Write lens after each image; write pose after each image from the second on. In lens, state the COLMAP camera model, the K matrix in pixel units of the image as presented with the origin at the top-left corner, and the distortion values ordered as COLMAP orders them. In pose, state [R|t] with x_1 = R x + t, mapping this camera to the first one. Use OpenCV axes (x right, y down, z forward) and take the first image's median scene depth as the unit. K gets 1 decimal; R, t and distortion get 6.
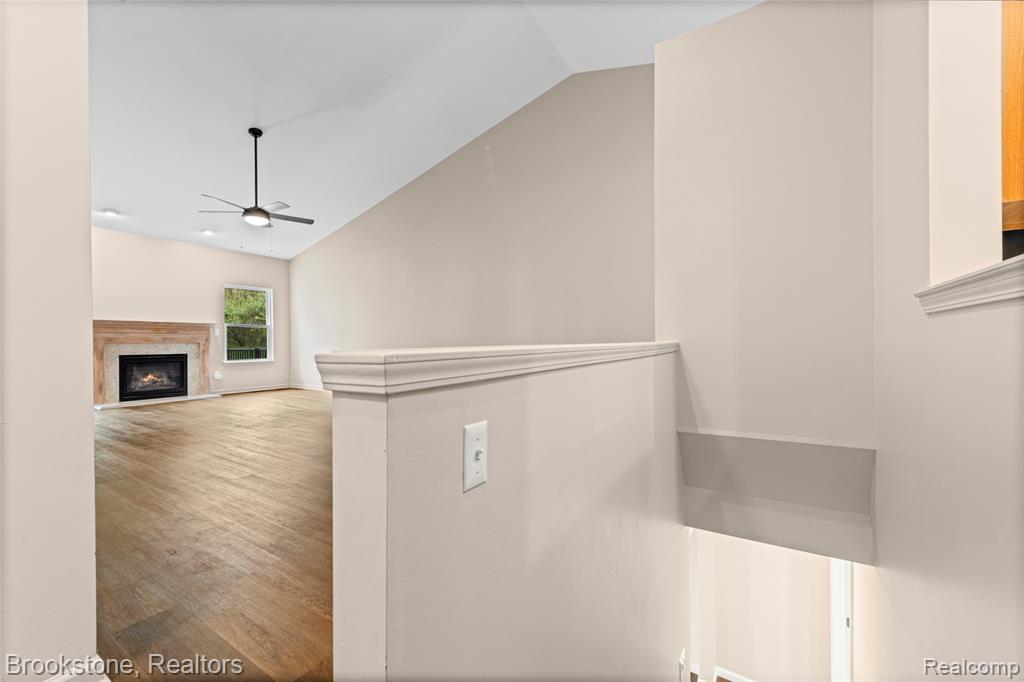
lens RADIAL K [[408.8, 0, 510.8], [0, 408.8, 327.7], [0, 0, 1]] dist [0.015543, -0.005347]
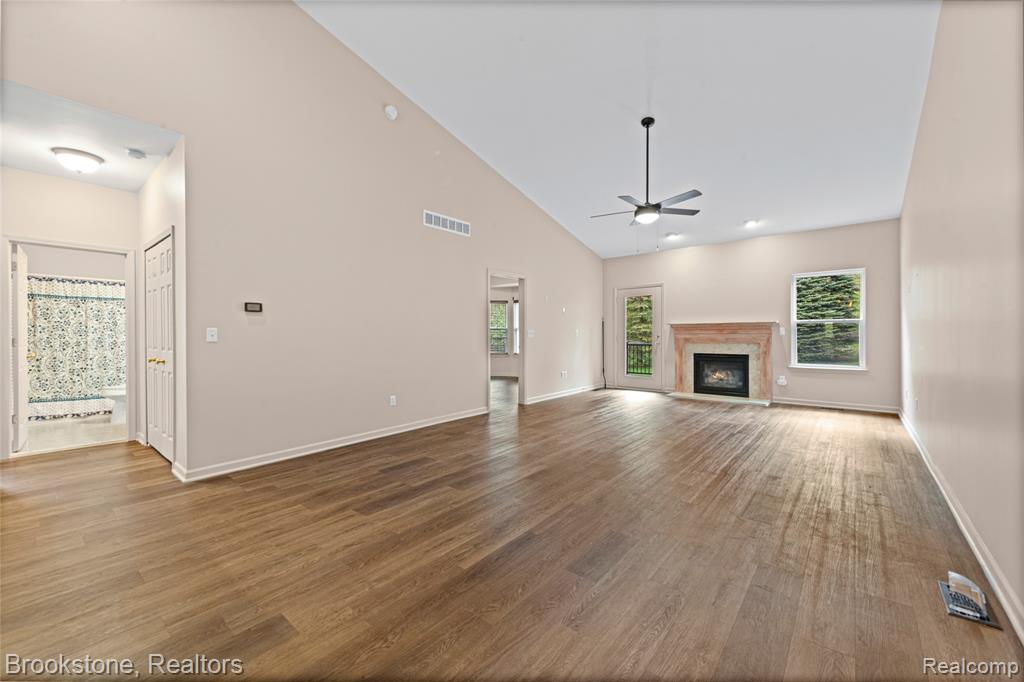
lens RADIAL K [[408.8, 0, 510.8], [0, 408.8, 327.7], [0, 0, 1]] dist [0.015543, -0.005347]
pose [[-0.124478, -0.006977, -0.992198, 0.239911], [0.043926, 0.998956, -0.012535, -0.011787], [0.991250, -0.045143, -0.124042, 0.578326]]
